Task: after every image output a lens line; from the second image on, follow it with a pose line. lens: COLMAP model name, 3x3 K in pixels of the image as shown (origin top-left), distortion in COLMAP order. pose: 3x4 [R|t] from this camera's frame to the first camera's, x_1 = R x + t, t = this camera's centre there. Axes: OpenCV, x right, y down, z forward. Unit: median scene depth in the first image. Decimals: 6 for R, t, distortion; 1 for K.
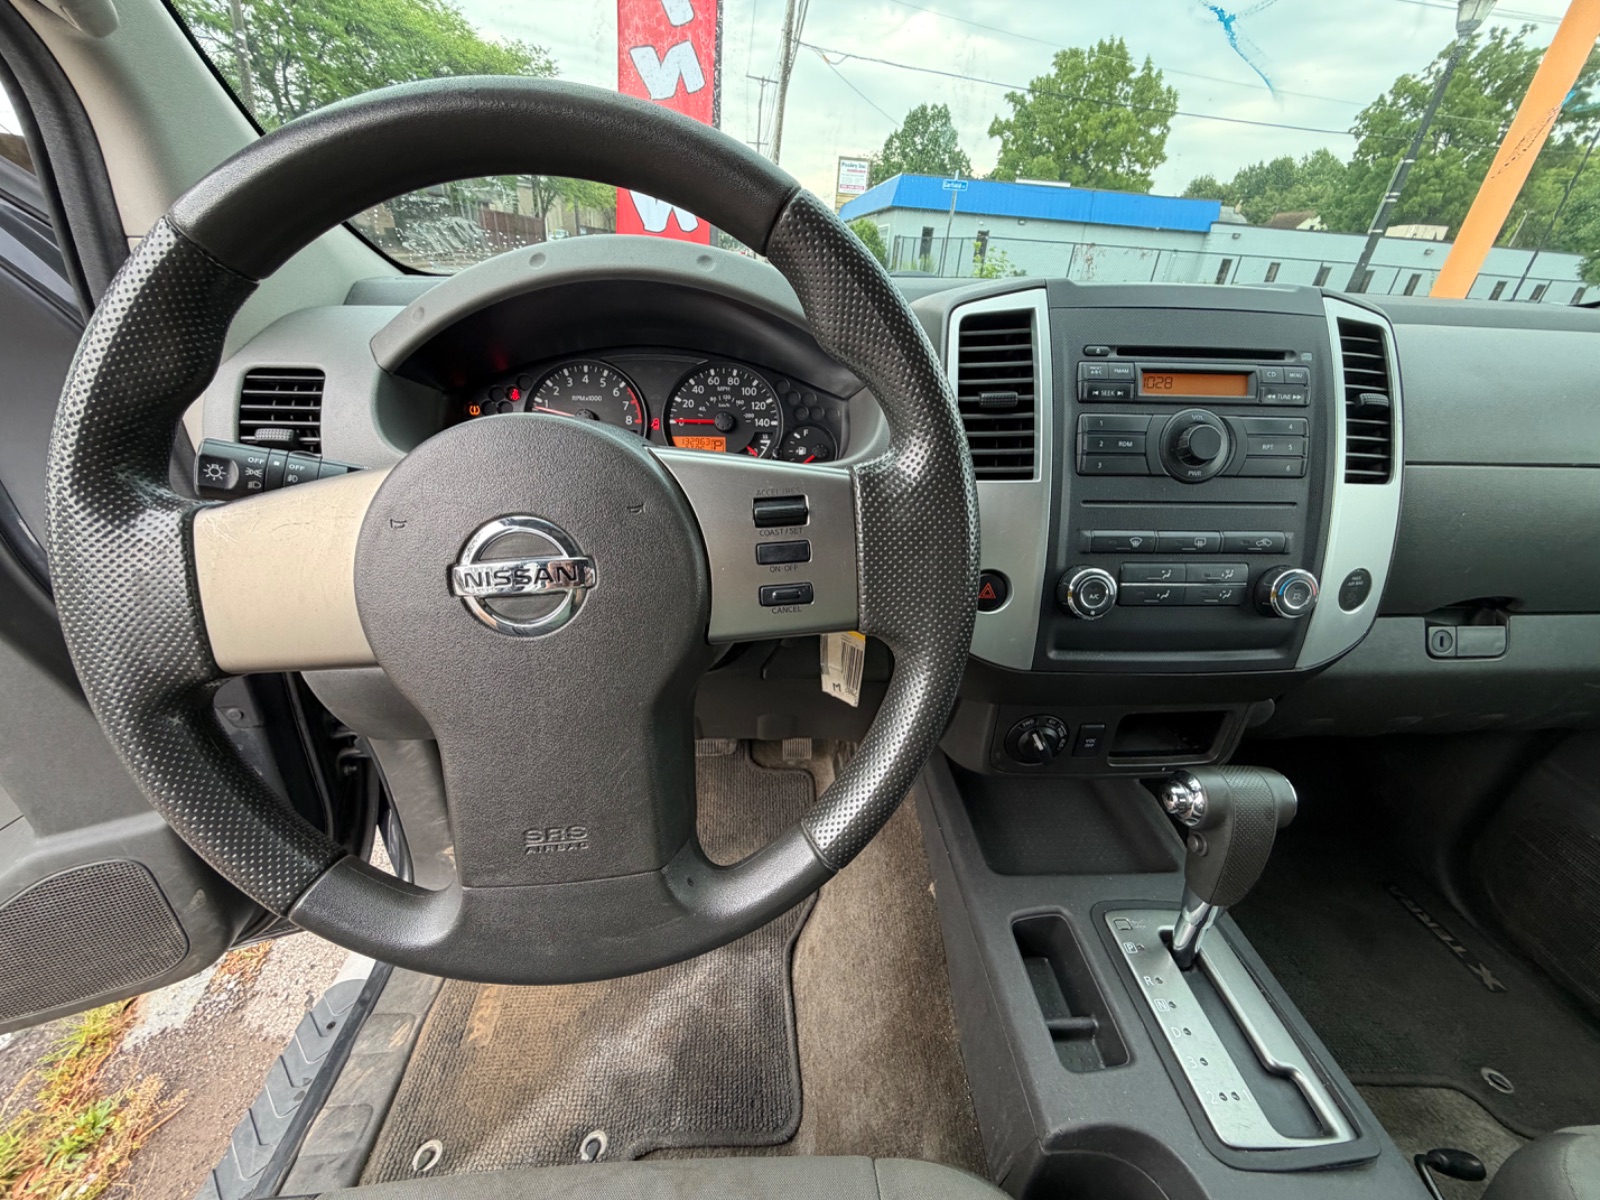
lens RADIAL K [[640.3, 0, 792.7], [0, 640.3, 601.9], [0, 0, 1]] dist [0.000042, 0.000589]
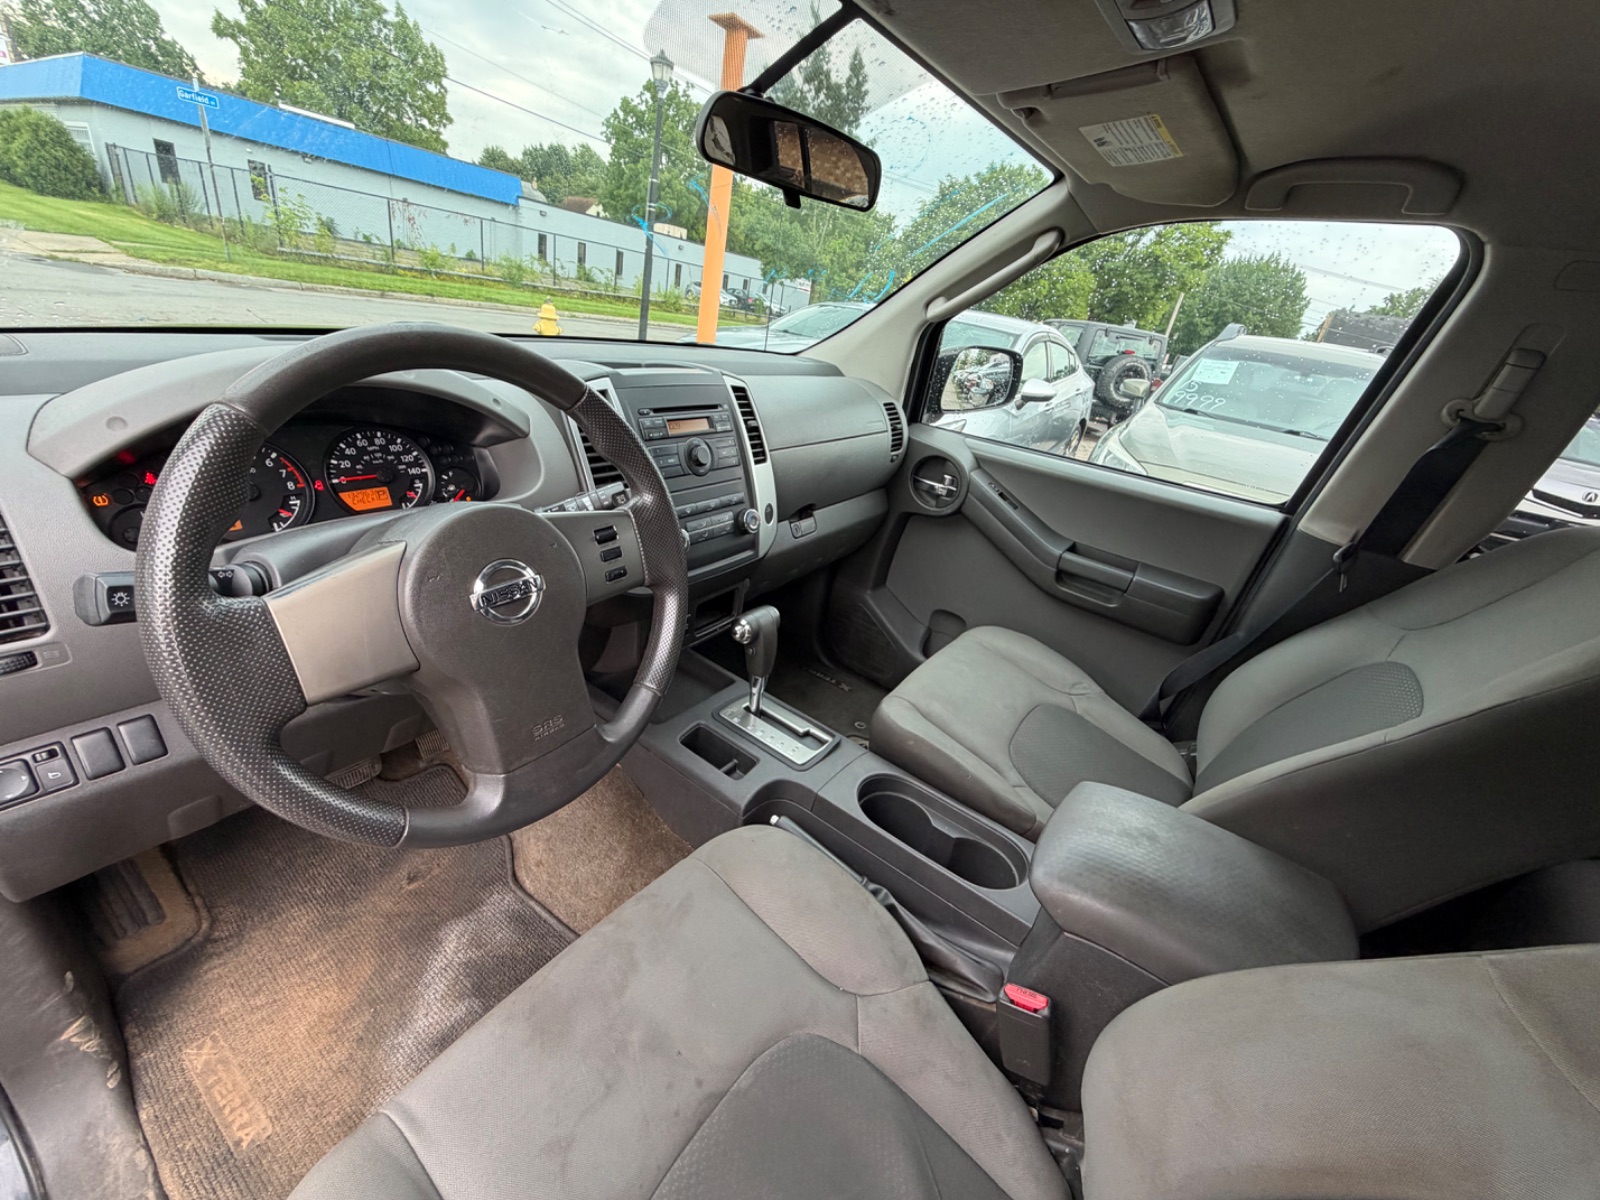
lens RADIAL K [[645.6, 0, 795.7], [0, 645.6, 599.7], [0, 0, 1]] dist [-0.001336, -0.000431]
pose [[0.635918, -0.282171, 0.718323, -0.600600], [0.251581, 0.955714, 0.152703, -0.045249], [-0.729600, 0.083610, 0.678744, -0.428270]]
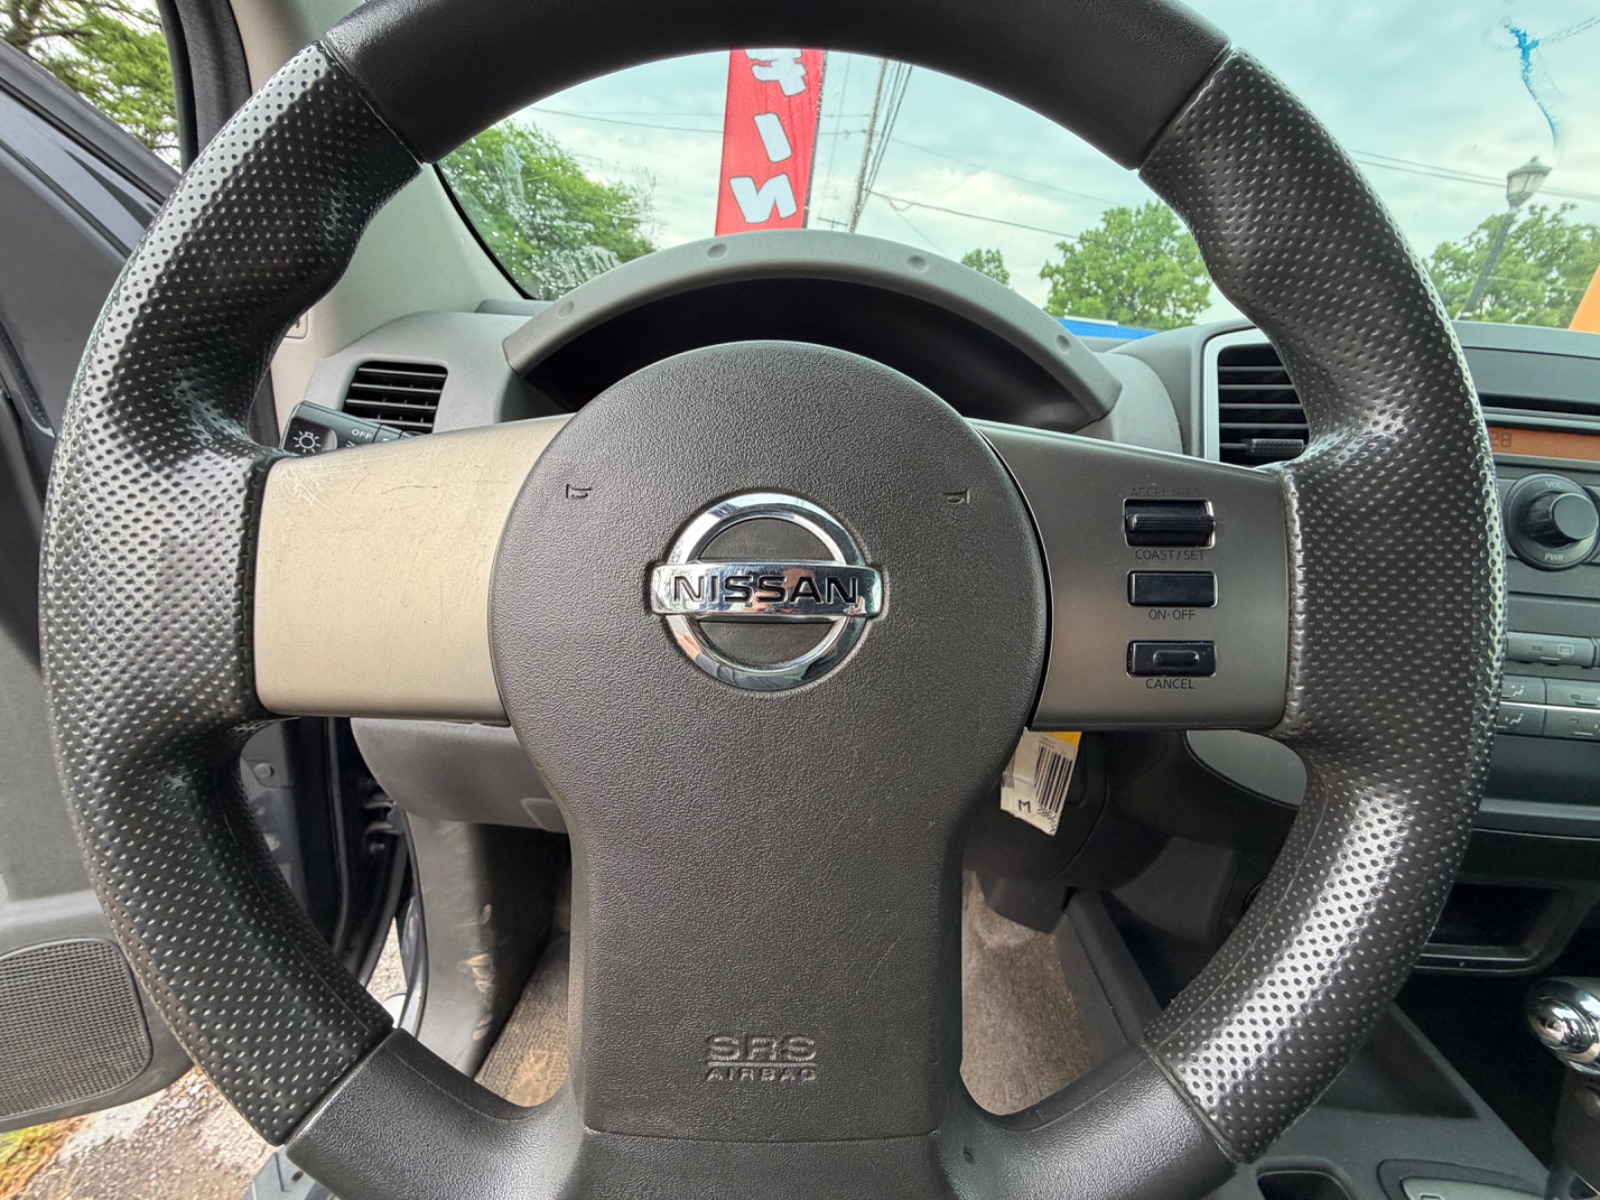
lens RADIAL K [[642.0, 0, 793.2], [0, 642.0, 601.9], [0, 0, 1]] dist [0.001597, -0.000122]
pose [[0.995555, 0.074314, -0.057865, -0.173238], [-0.082177, 0.985545, -0.148149, 0.028592], [0.046019, 0.152245, 0.987271, 0.194118]]
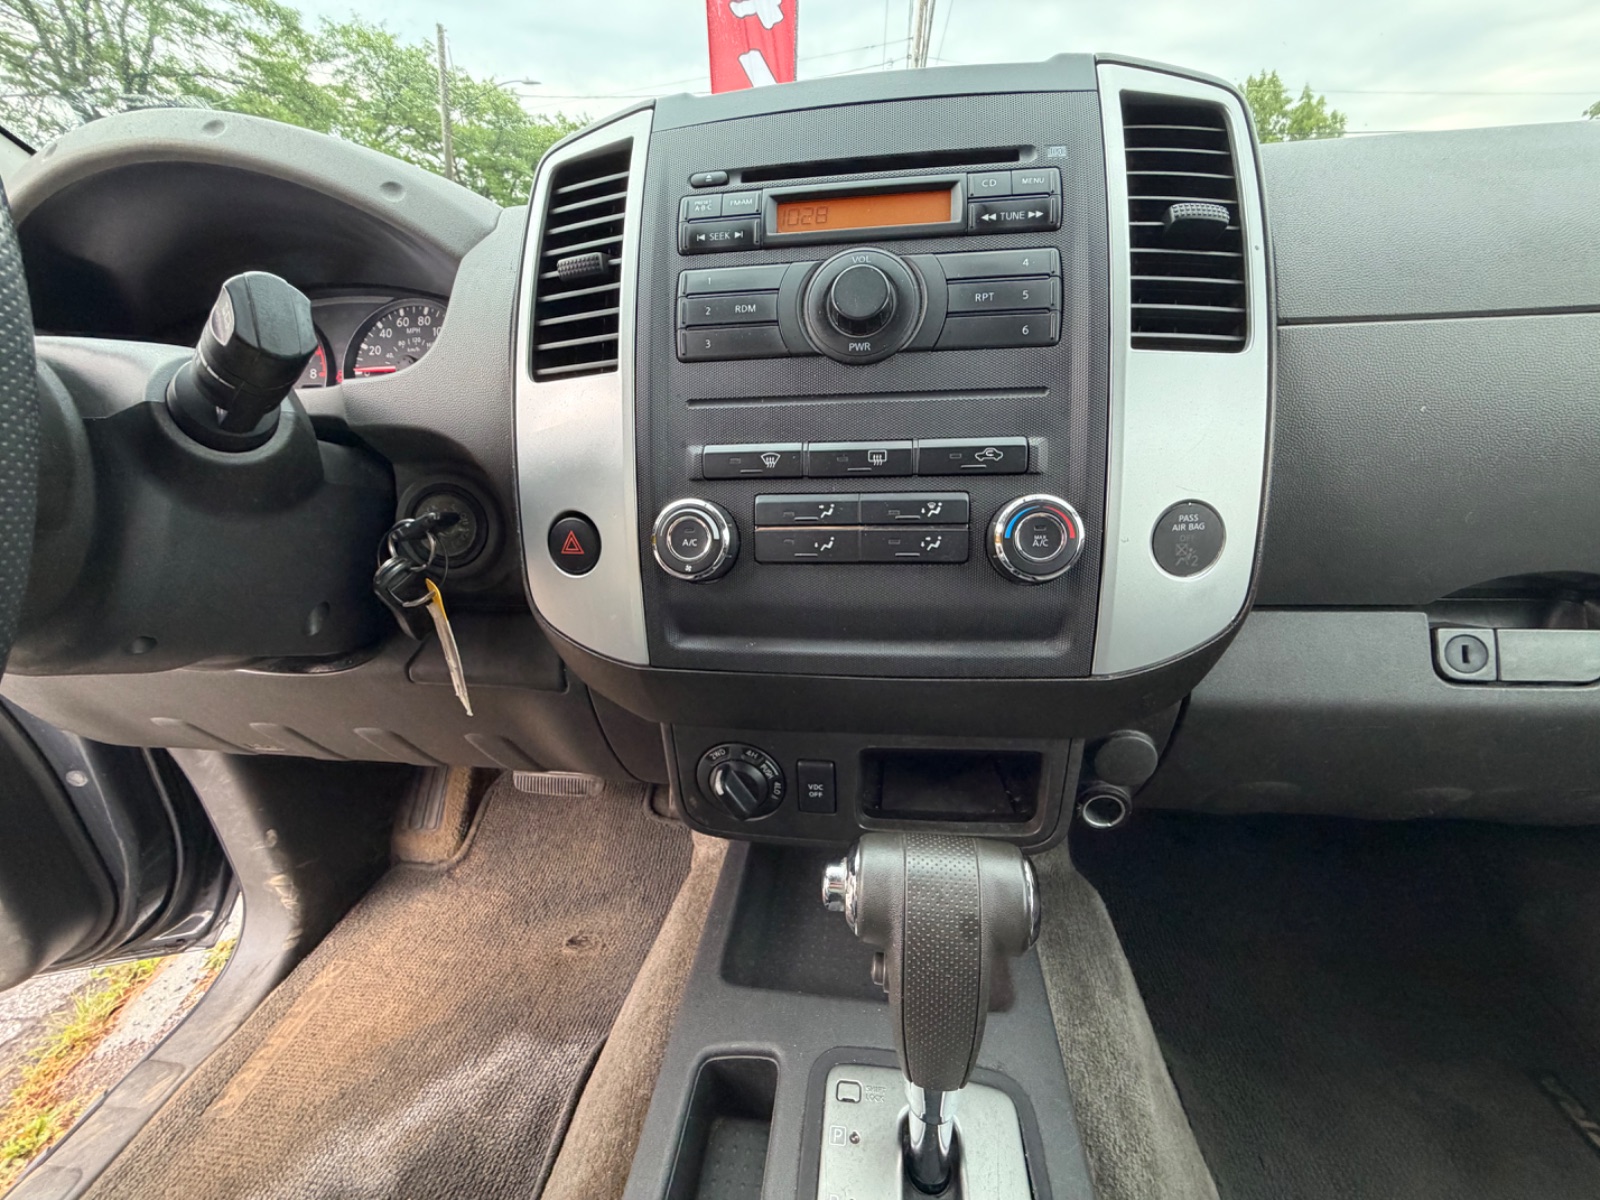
lens RADIAL K [[640.3, 0, 792.7], [0, 640.3, 601.9], [0, 0, 1]] dist [0.000042, 0.000589]
pose [[0.980107, 0.003880, -0.198429, 0.580857], [-0.021754, 0.995885, -0.087974, 0.086609], [0.197272, 0.090541, 0.976159, 0.338668]]
